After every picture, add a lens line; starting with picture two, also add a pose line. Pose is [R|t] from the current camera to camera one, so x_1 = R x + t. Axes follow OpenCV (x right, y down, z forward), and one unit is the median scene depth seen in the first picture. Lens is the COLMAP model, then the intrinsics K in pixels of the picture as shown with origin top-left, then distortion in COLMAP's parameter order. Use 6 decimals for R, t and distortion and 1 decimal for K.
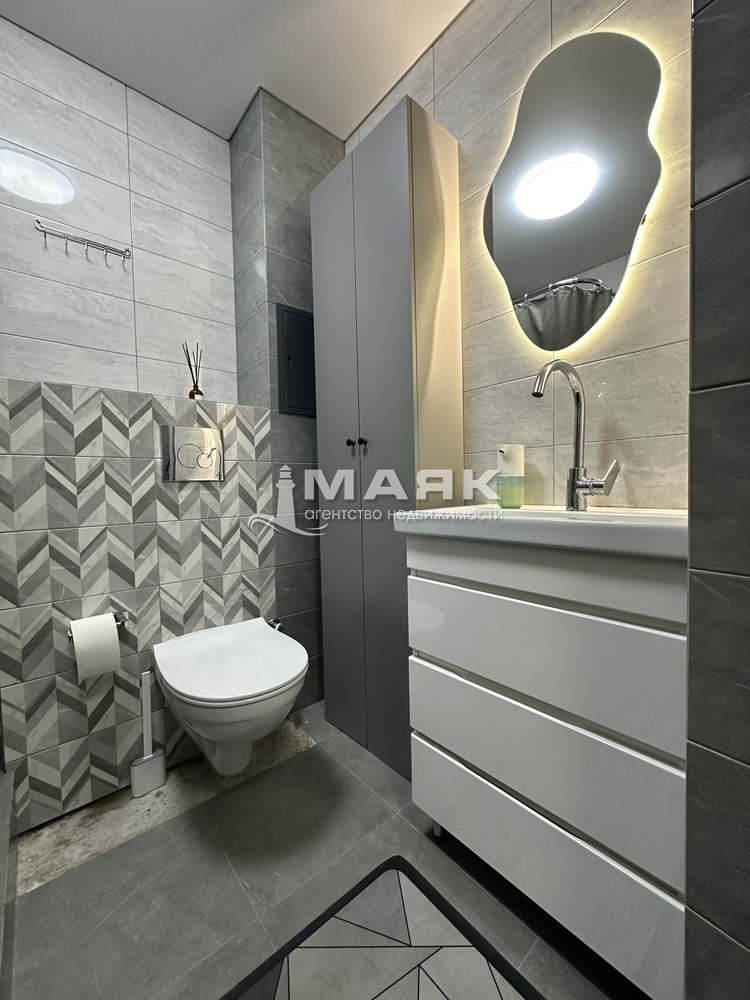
lens RADIAL K [[397.8, 0, 375.2], [0, 397.8, 500.2], [0, 0, 1]] dist [-0.002651, 0.000603]
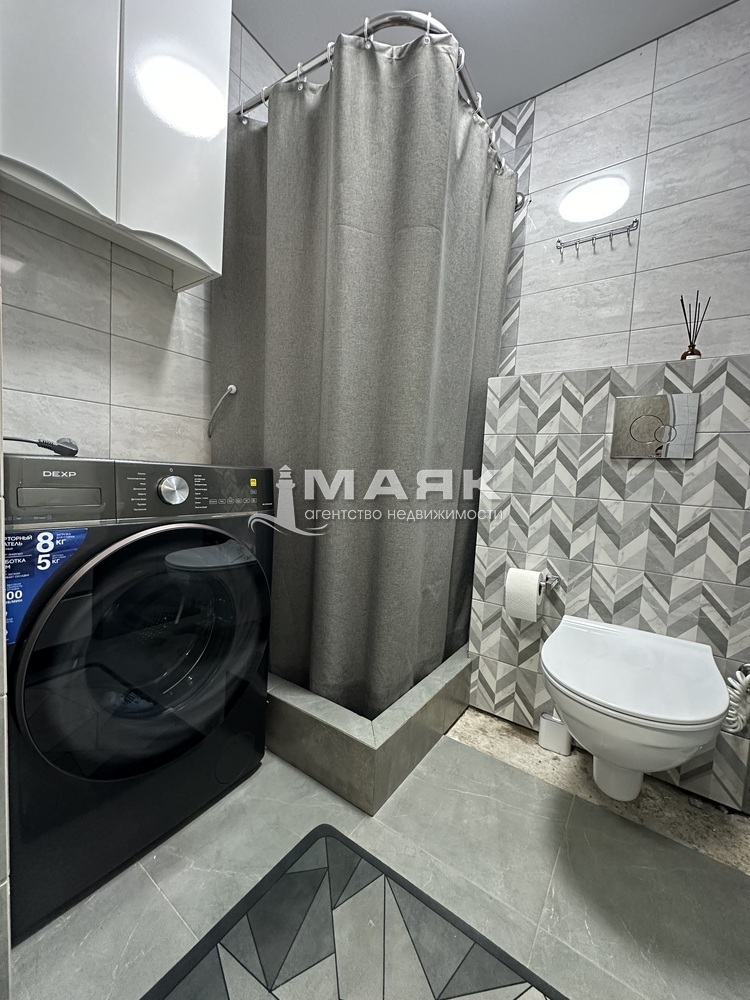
lens RADIAL K [[397.8, 0, 375.2], [0, 397.8, 500.2], [0, 0, 1]] dist [-0.002651, 0.000603]
pose [[0.238553, 0.099588, -0.966010, 0.272025], [-0.094057, 0.992421, 0.079083, 0.033507], [0.966564, 0.071994, 0.246111, 0.237554]]
